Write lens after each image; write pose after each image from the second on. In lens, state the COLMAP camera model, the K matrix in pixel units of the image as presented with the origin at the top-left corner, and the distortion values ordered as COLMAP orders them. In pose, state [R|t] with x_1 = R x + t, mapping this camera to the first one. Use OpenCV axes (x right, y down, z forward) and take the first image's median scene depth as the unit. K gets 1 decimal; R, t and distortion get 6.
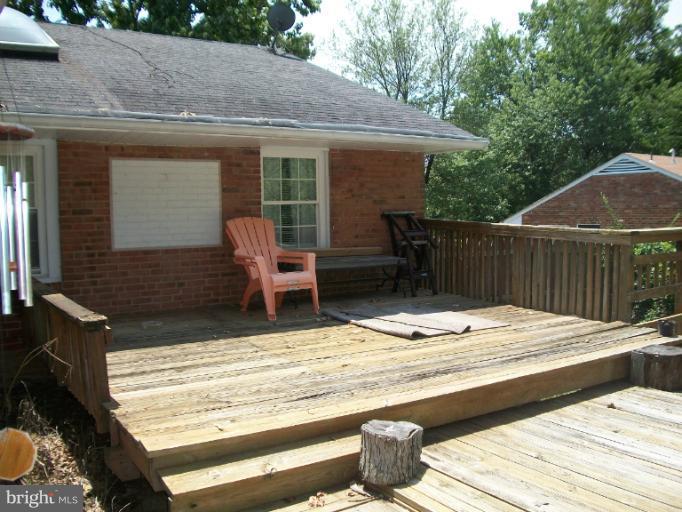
lens RADIAL K [[639.5, 0, 341.0], [0, 639.5, 256.0], [0, 0, 1]] dist [-0.108011, 0.012803]
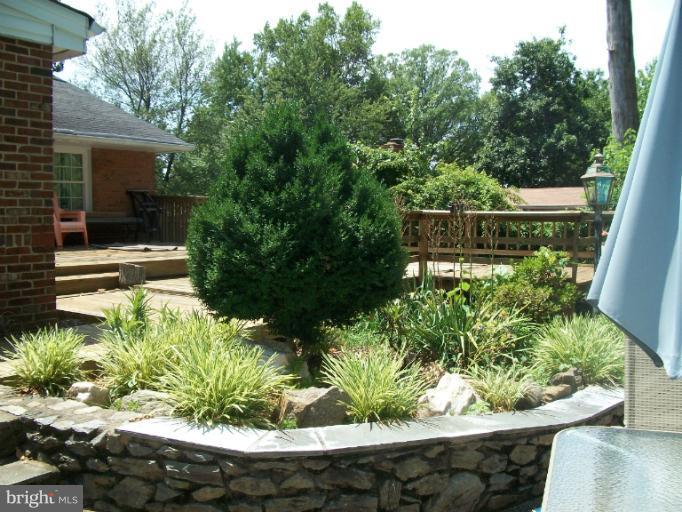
lens RADIAL K [[663.0, 0, 341.0], [0, 663.0, 256.0], [0, 0, 1]] dist [-0.128421, 0.057191]
pose [[0.927724, -0.010973, 0.373106, -0.056640], [0.016135, 0.999812, -0.010715, 0.142288], [-0.372918, 0.015961, 0.927727, -0.807262]]
